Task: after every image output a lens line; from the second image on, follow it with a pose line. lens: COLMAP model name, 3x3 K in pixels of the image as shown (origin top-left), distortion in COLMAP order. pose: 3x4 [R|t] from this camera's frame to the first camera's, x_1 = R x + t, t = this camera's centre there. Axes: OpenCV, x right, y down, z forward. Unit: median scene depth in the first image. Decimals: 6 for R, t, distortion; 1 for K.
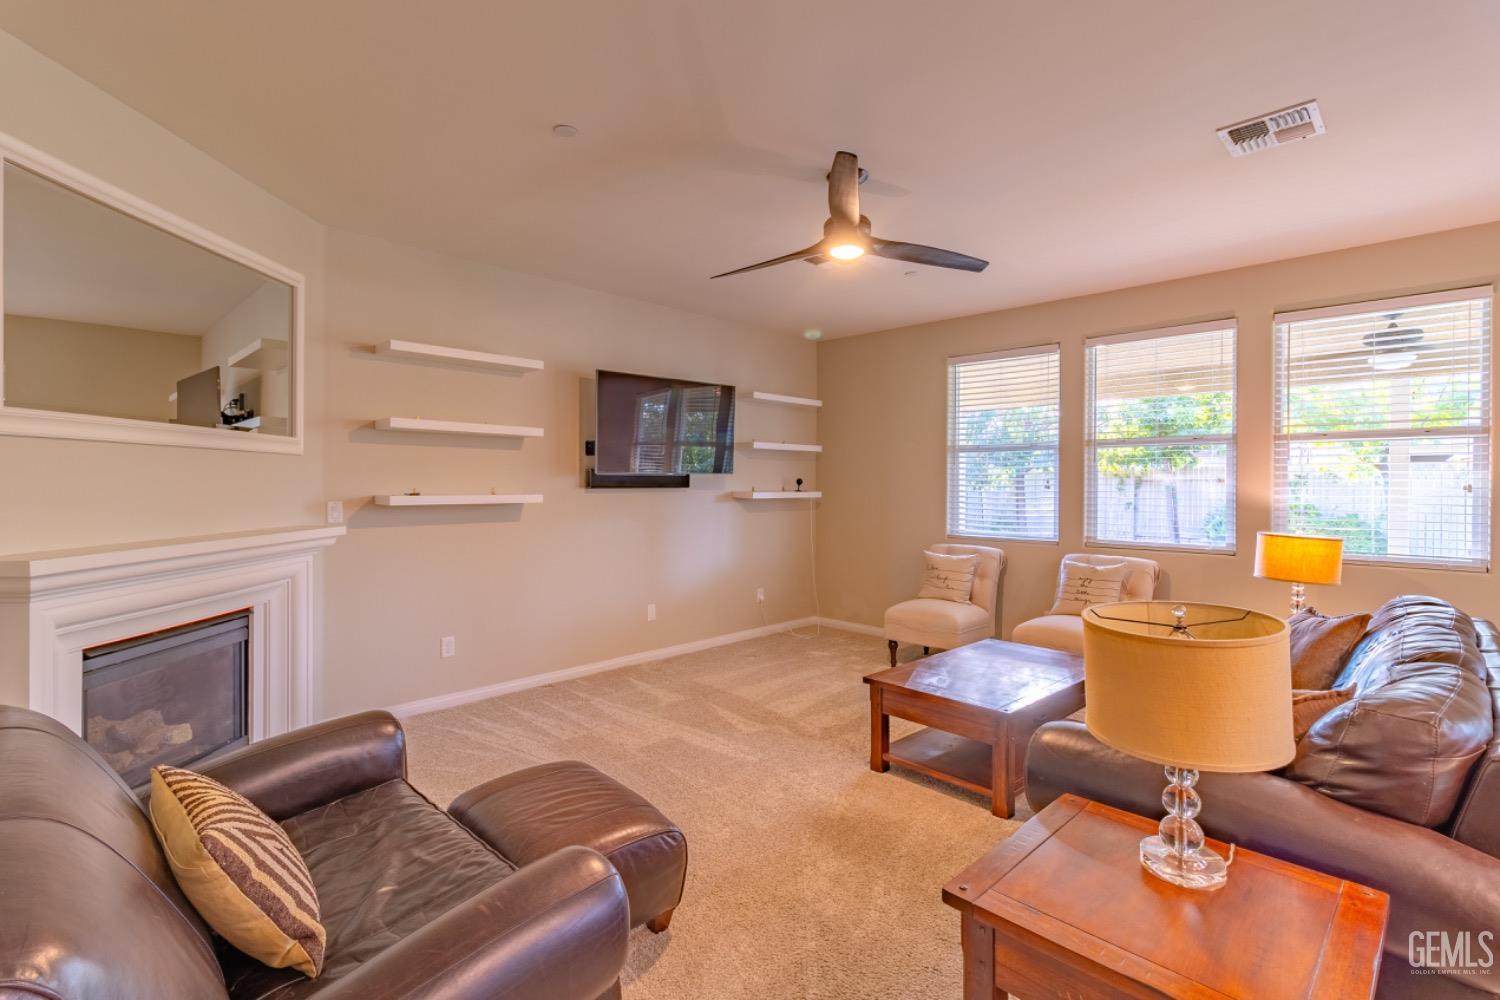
lens RADIAL K [[701.1, 0, 749.3], [0, 701.1, 493.4], [0, 0, 1]] dist [0.008907, -0.000192]
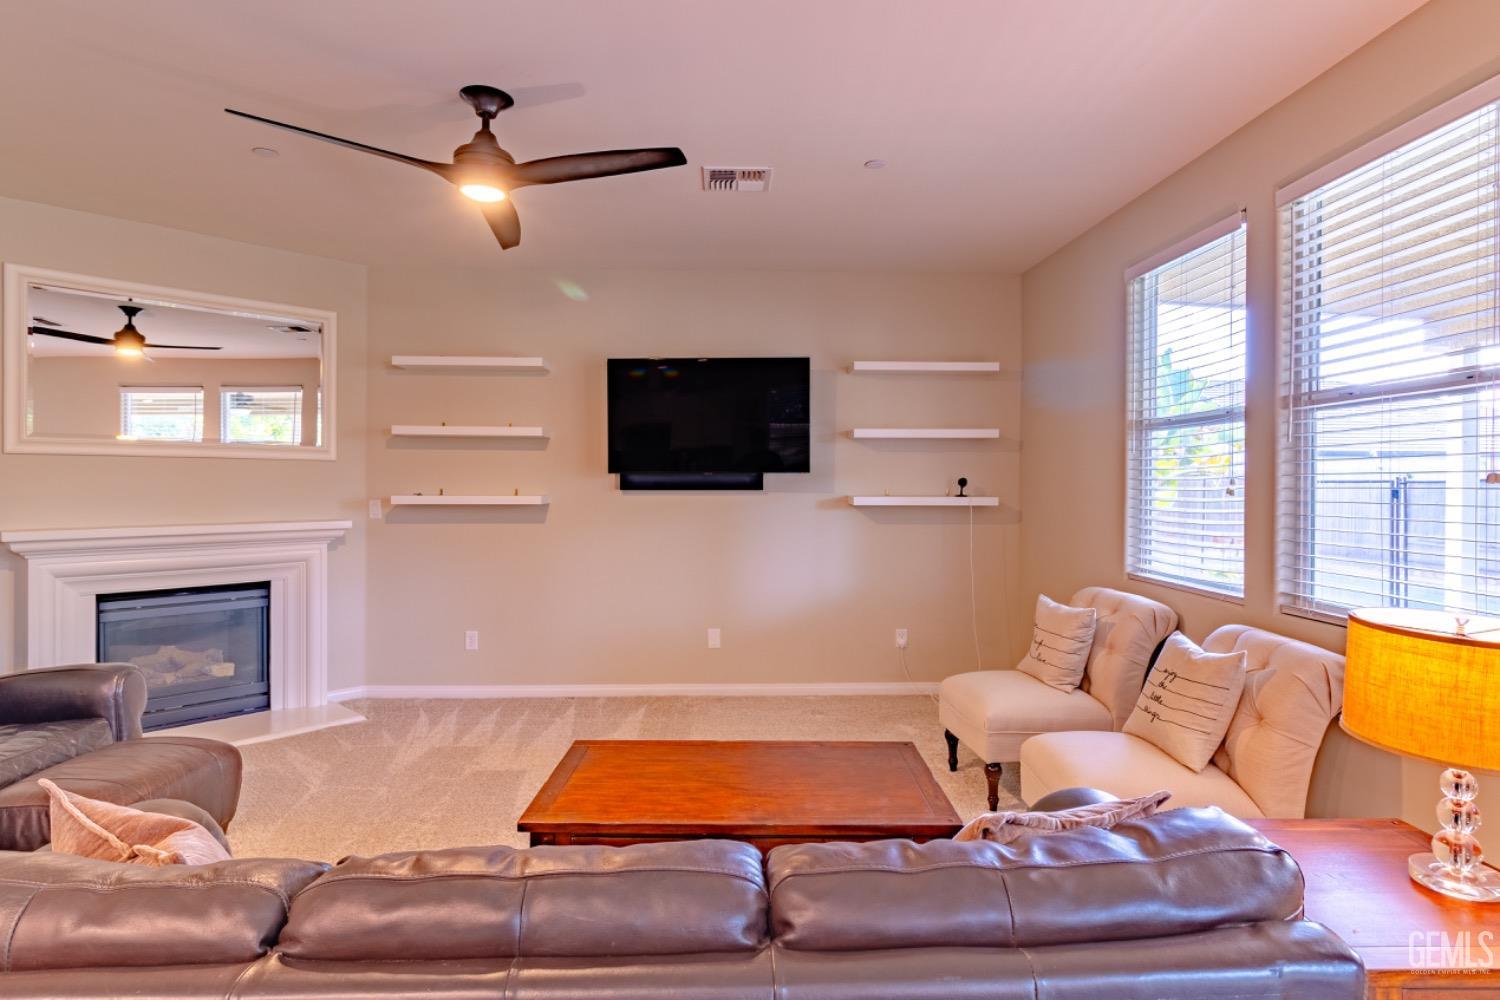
lens RADIAL K [[842.6, 0, 752.0], [0, 842.6, 493.9], [0, 0, 1]] dist [0.005180, 0.000862]
pose [[0.717292, 0.007991, -0.696727, 0.638485], [-0.010644, 0.999943, 0.000510, -0.004460], [0.696691, 0.007050, 0.717336, 0.329466]]
